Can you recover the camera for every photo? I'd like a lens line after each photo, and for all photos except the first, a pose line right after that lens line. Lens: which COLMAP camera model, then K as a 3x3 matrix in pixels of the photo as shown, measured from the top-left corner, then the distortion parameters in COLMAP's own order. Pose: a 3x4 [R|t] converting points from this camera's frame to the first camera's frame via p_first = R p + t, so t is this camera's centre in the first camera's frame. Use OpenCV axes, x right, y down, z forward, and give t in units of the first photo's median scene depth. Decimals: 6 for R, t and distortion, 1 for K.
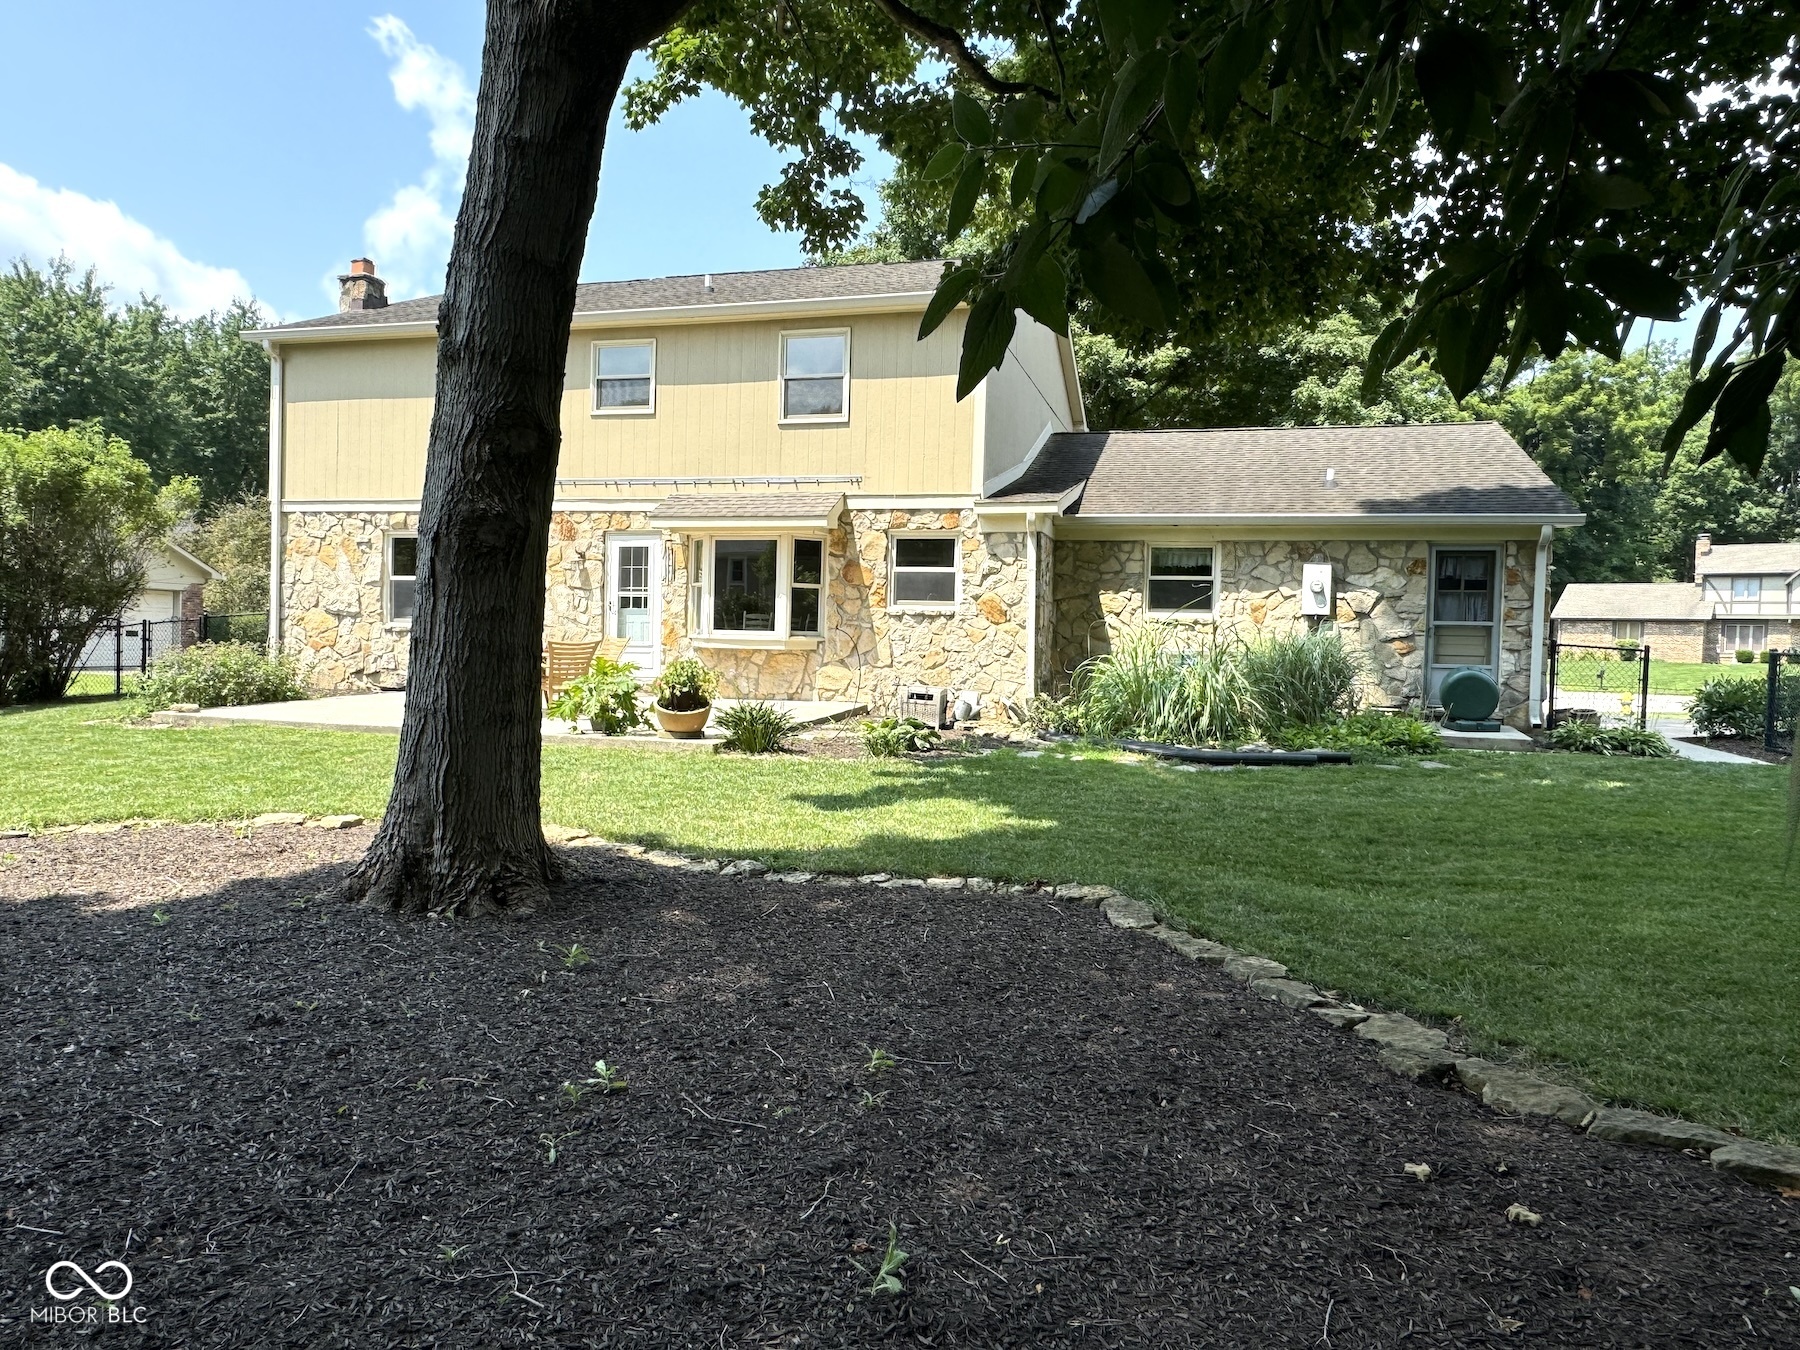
lens RADIAL K [[1161.6, 0, 892.5], [0, 1161.6, 667.8], [0, 0, 1]] dist [-0.001279, -0.000286]
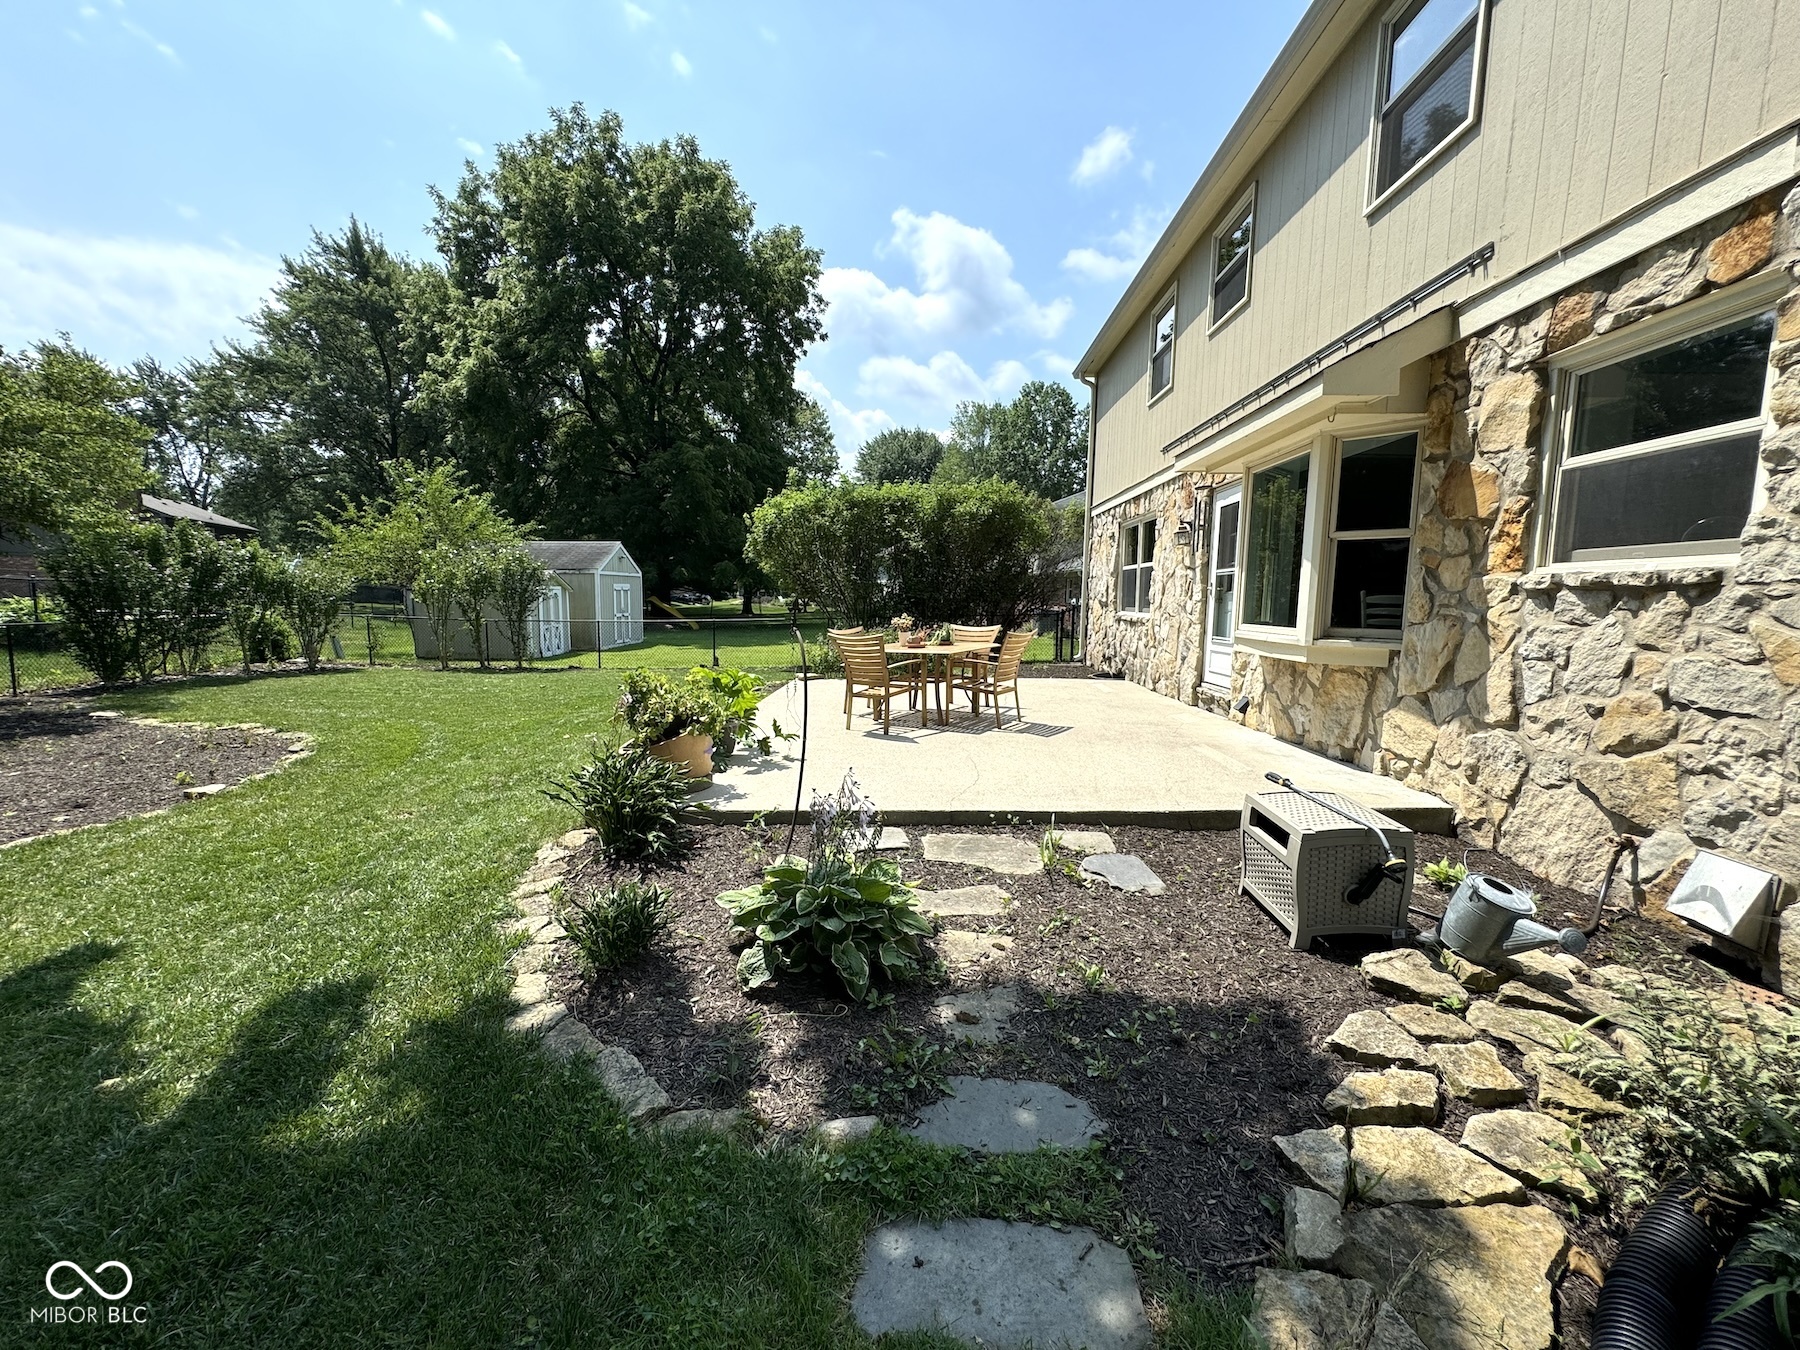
lens RADIAL K [[723.3, 0, 899.5], [0, 723.3, 674.9], [0, 0, 1]] dist [-0.001690, -0.000110]
pose [[0.235144, 0.082673, -0.968438, 0.176241], [-0.028939, 0.996530, 0.078044, -0.030429], [0.971530, 0.009674, 0.236721, 0.741497]]
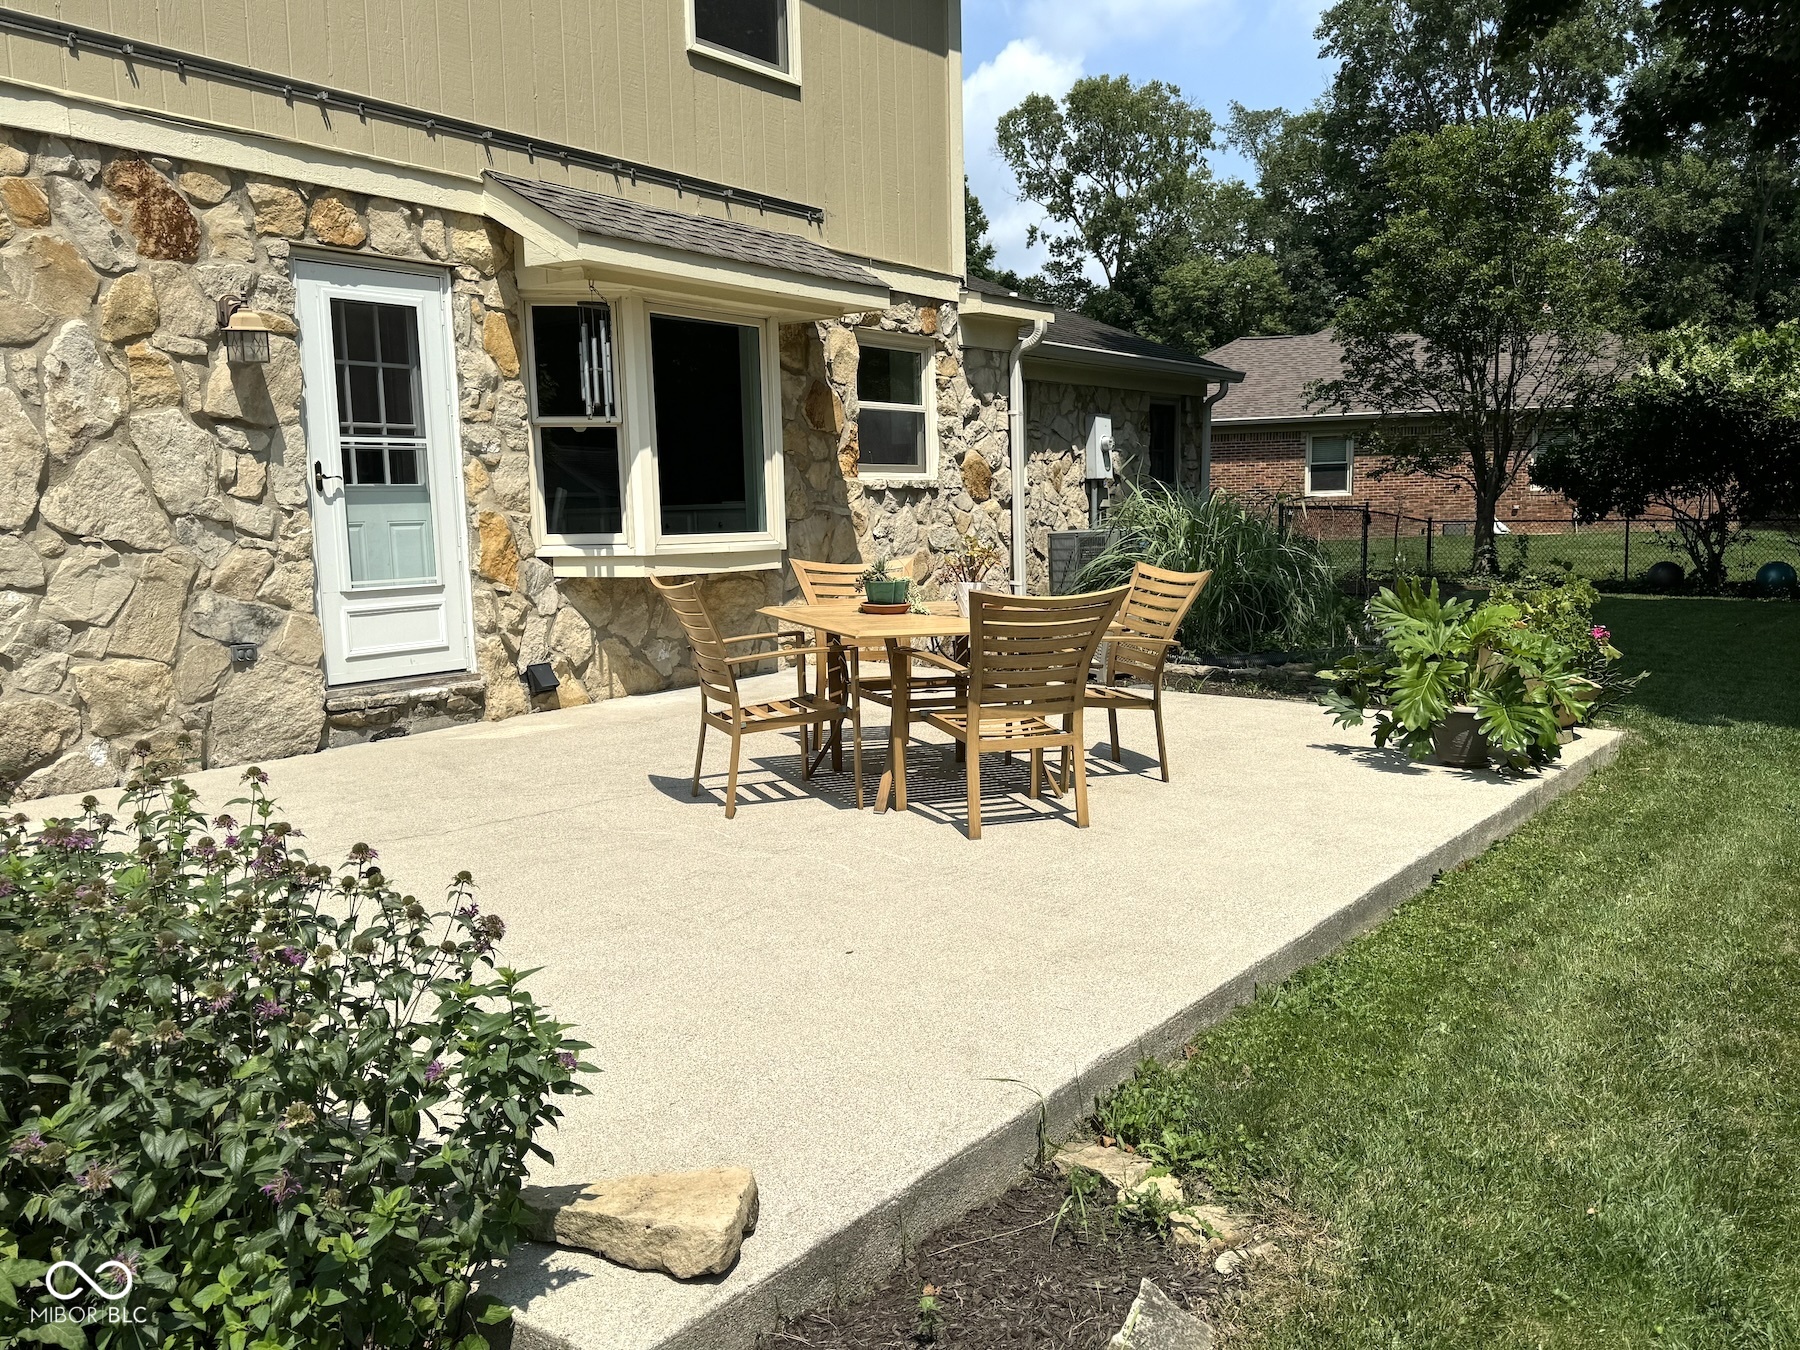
lens RADIAL K [[1444.5, 0, 903.2], [0, 1444.5, 702.1], [0, 0, 1]] dist [0.050279, -0.074314]
pose [[0.356189, -0.154374, 0.921574, -0.618101], [0.048089, 0.987980, 0.146911, -0.045860], [-0.933176, -0.008010, 0.359331, 0.738038]]
